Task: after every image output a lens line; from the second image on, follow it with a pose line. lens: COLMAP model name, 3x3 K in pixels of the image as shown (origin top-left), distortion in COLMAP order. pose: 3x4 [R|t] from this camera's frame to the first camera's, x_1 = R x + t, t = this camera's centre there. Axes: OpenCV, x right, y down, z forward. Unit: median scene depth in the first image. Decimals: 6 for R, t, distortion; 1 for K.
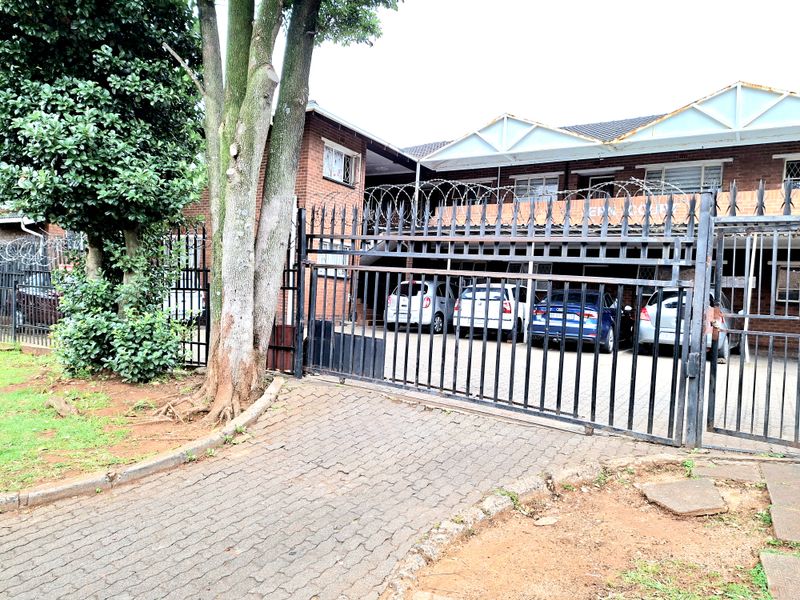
lens RADIAL K [[534.7, 0, 400.0], [0, 534.7, 300.0], [0, 0, 1]] dist [0.000052, -0.000528]
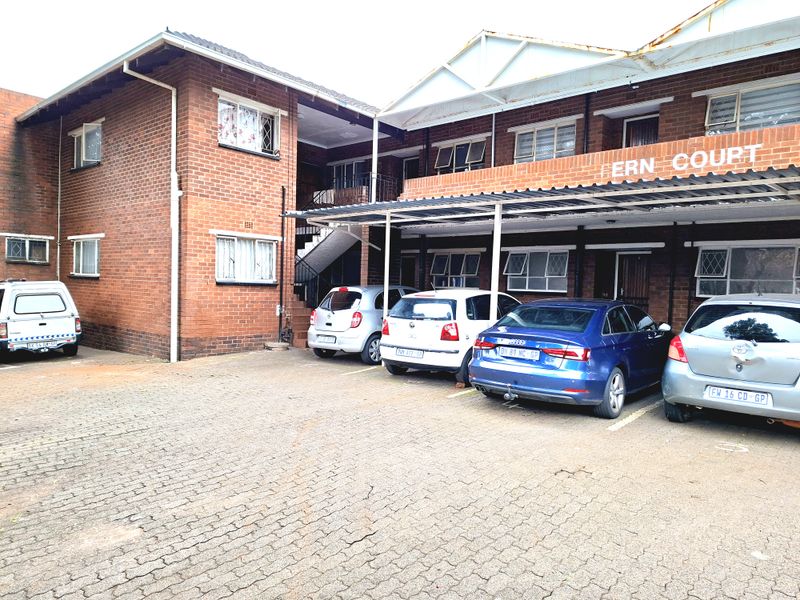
lens RADIAL K [[541.2, 0, 400.0], [0, 541.2, 300.0], [0, 0, 1]] dist [-0.022186, -0.001723]
pose [[0.987171, -0.029294, -0.156959, 0.189188], [0.032030, 0.999375, 0.014931, -0.025054], [0.156424, -0.019766, 0.987492, 0.308788]]
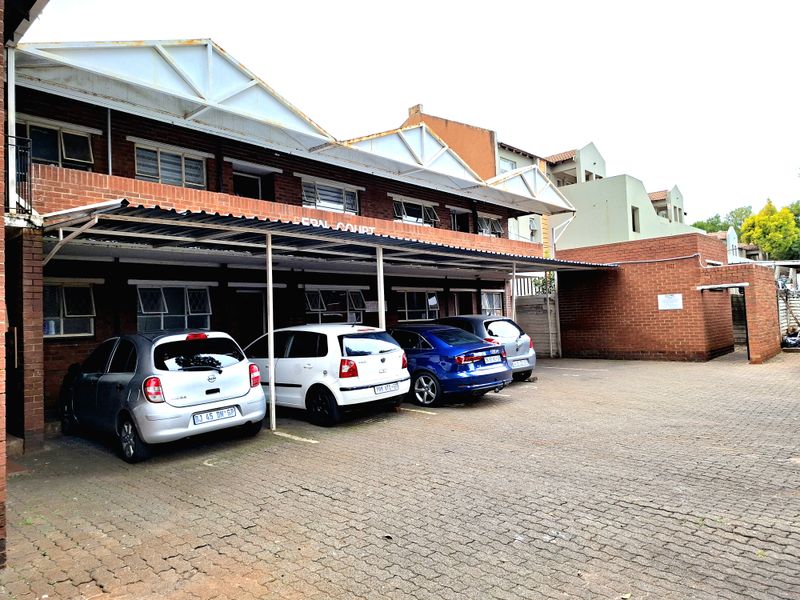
lens RADIAL K [[527.8, 0, 416.8], [0, 527.8, 272.6], [0, 0, 1]] dist [0.062580, -0.001086]
pose [[0.158087, 0.019441, 0.987234, -0.352615], [0.047527, 0.998498, -0.027273, -0.060427], [-0.986281, 0.051232, 0.156926, 0.681473]]
